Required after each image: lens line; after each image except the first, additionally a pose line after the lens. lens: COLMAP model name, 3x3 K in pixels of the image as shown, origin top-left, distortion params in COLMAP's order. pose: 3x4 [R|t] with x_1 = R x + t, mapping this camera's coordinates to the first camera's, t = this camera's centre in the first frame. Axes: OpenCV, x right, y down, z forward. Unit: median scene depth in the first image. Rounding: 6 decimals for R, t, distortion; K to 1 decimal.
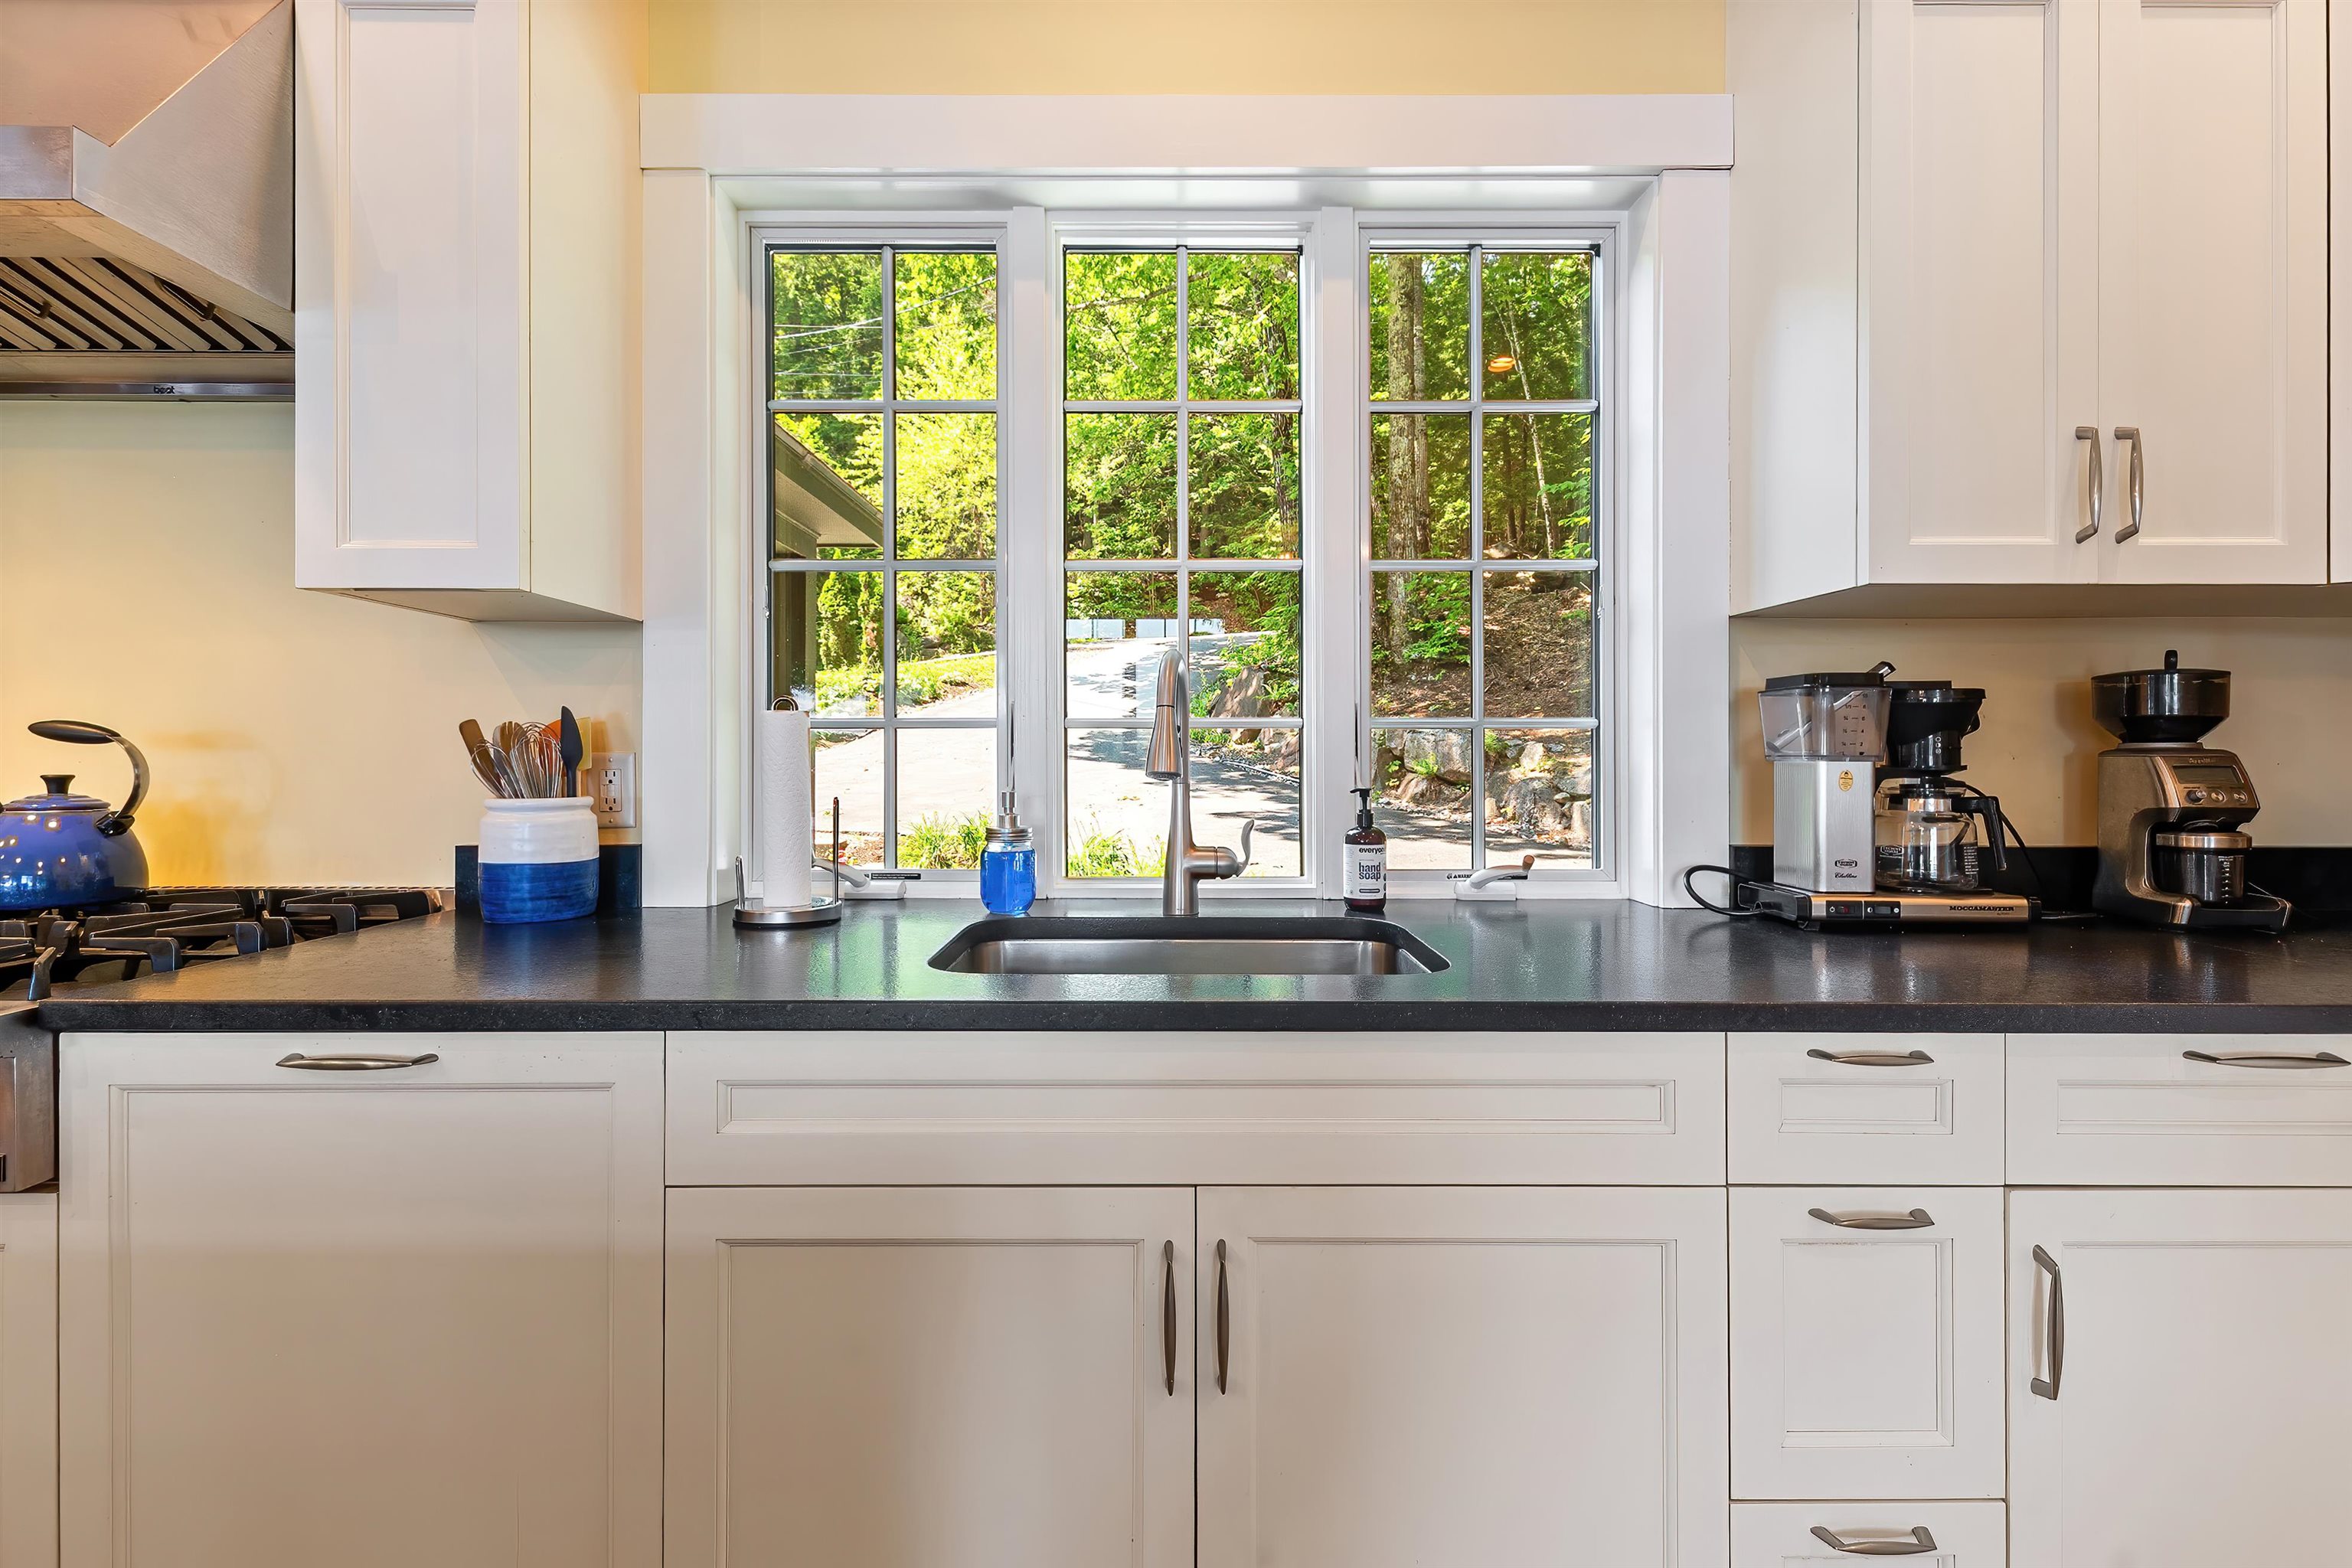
lens RADIAL K [[1045.3, 0, 1168.6], [0, 1045.3, 753.7], [0, 0, 1]] dist [0.002595, -0.000018]
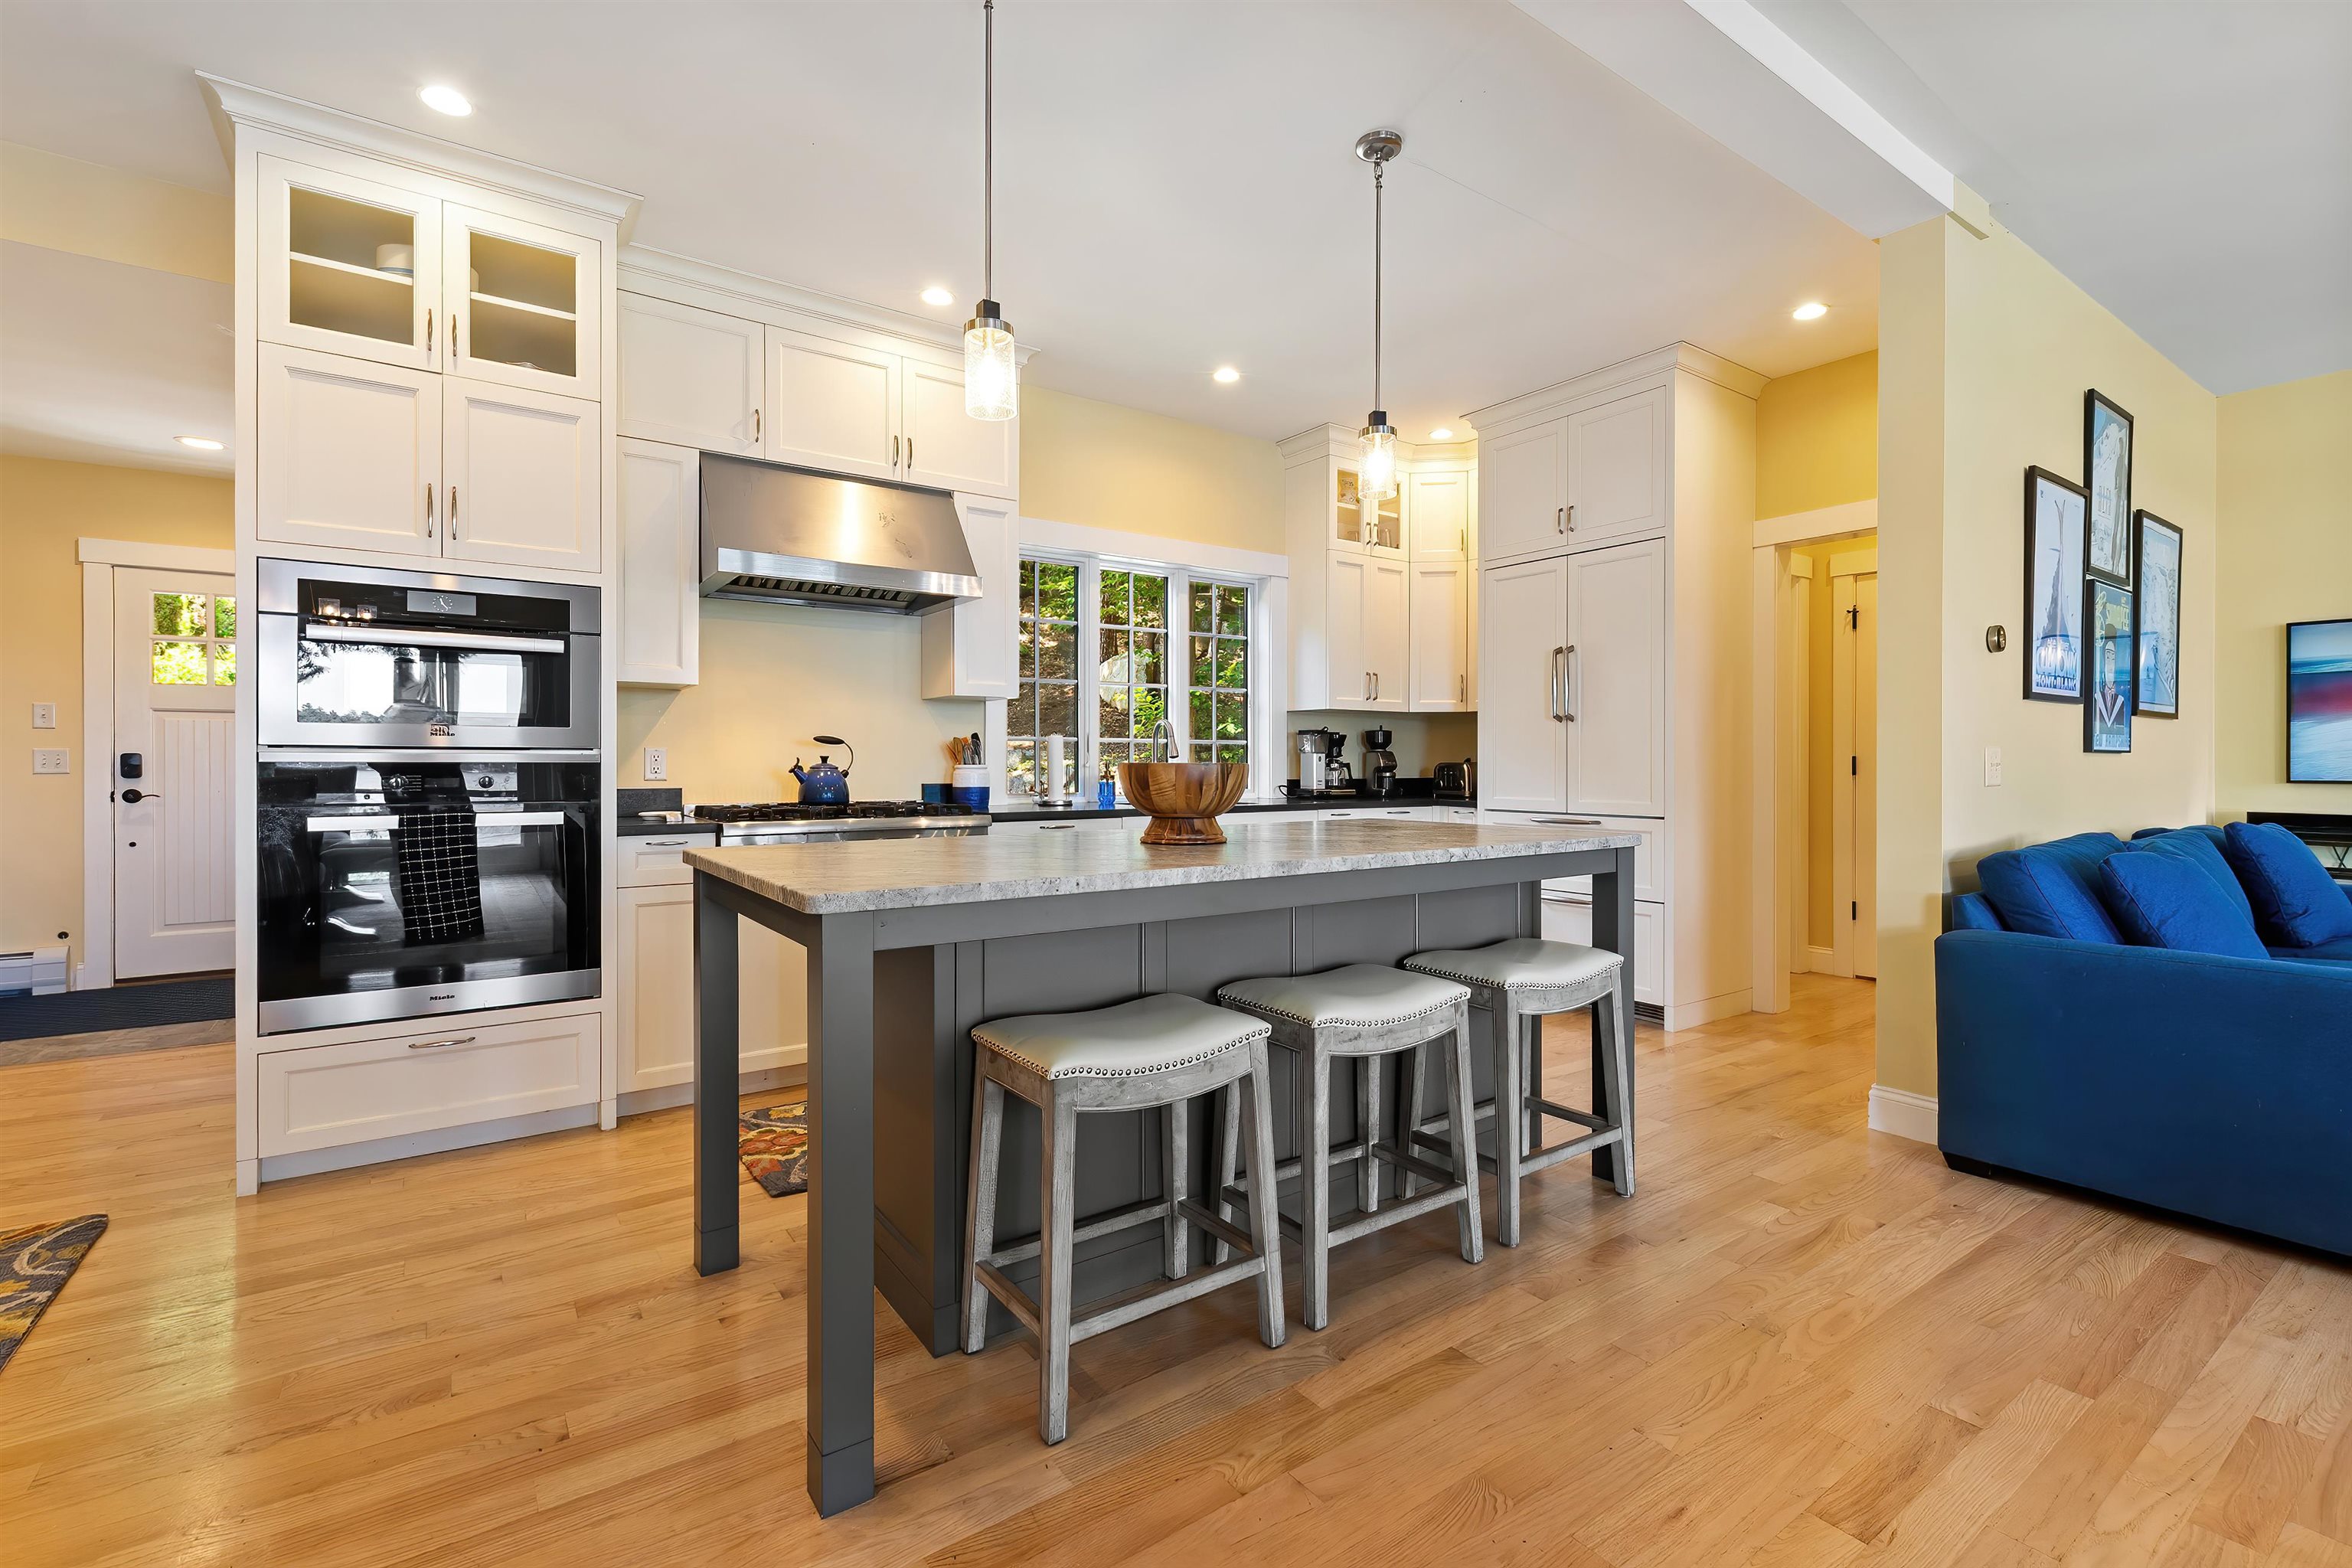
lens RADIAL K [[1036.9, 0, 1192.6], [0, 1036.9, 770.0], [0, 0, 1]] dist [0.002260, -0.000253]
pose [[0.815808, -0.004832, 0.578302, -1.819759], [-0.000992, 0.999952, 0.009754, 0.028669], [-0.578321, -0.008531, 0.815764, -1.717016]]
